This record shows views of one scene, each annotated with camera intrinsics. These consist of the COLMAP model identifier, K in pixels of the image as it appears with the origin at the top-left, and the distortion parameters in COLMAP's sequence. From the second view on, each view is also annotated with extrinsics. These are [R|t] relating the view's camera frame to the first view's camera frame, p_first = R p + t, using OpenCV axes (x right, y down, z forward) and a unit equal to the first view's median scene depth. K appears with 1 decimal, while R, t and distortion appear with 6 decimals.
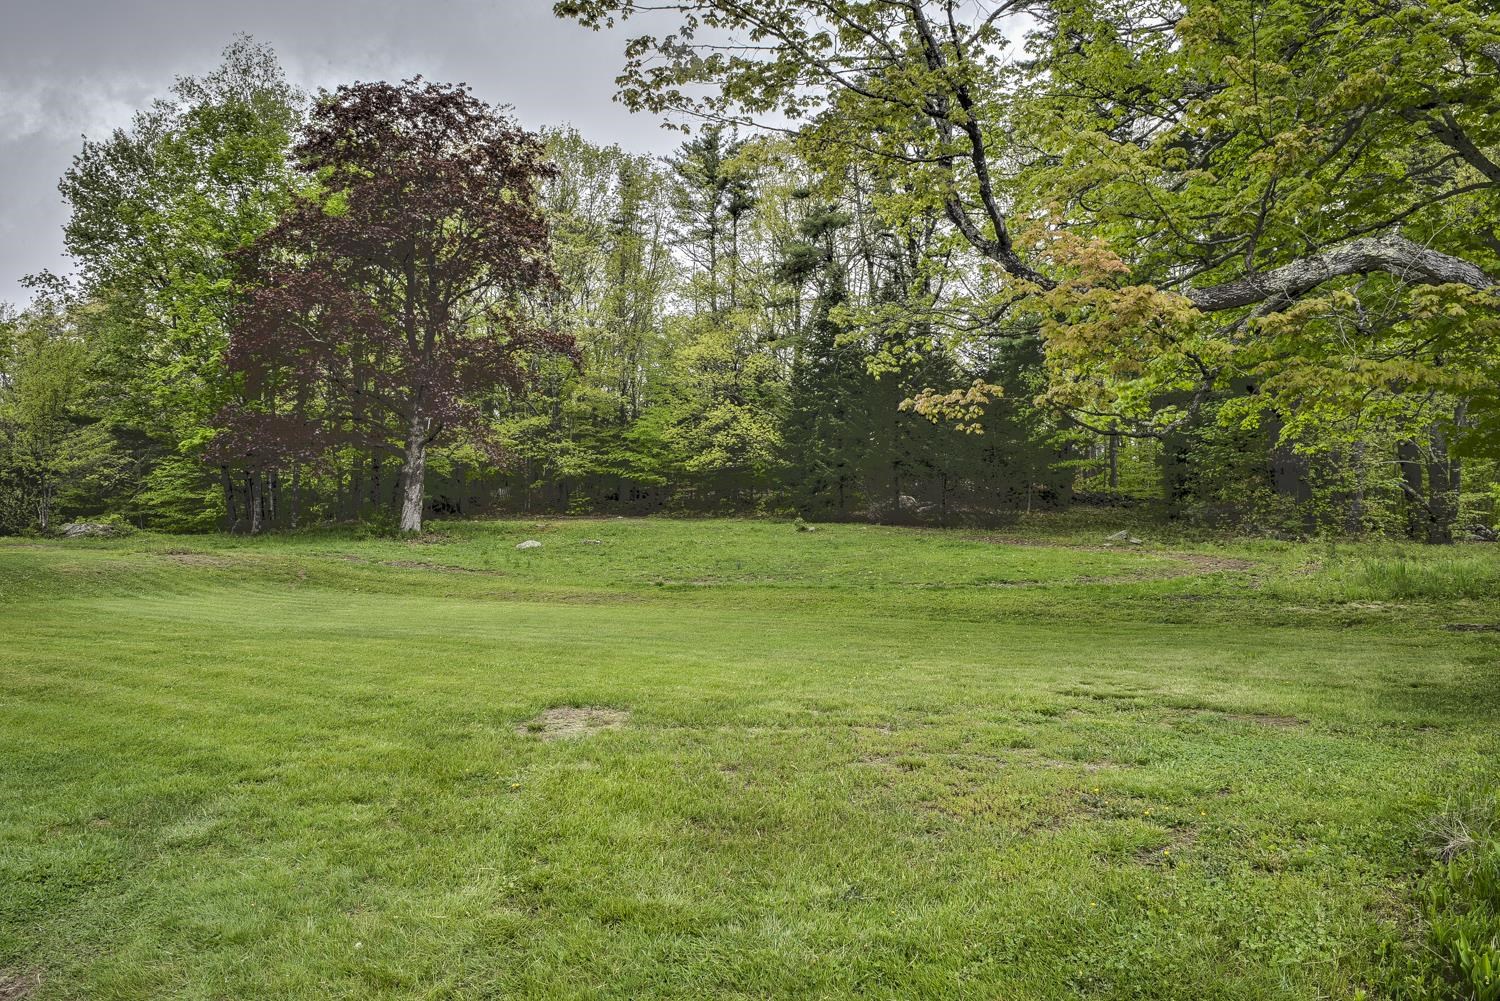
lens RADIAL K [[1049.9, 0, 748.4], [0, 1049.9, 498.6], [0, 0, 1]] dist [-0.009737, -0.000142]
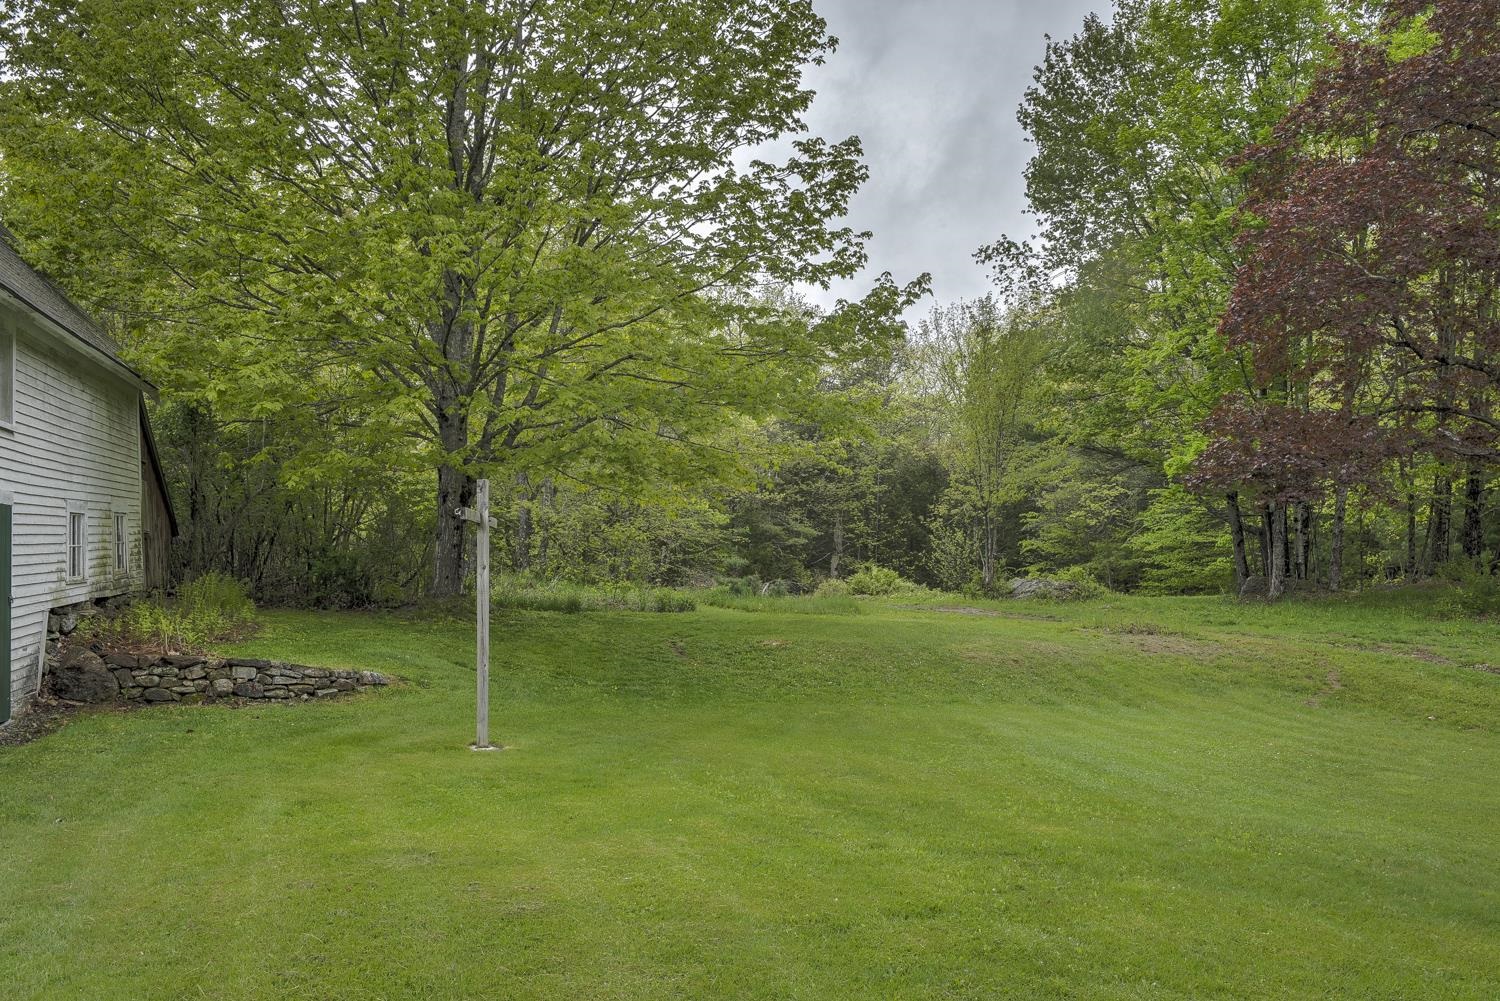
lens RADIAL K [[1372.2, 0, 739.4], [0, 1372.2, 593.1], [0, 0, 1]] dist [-0.002588, 0.000000]
pose [[0.674475, 0.031192, -0.737639, -0.070802], [-0.002518, 0.999198, 0.039950, -0.003380], [0.738294, -0.025088, 0.674013, 0.193854]]
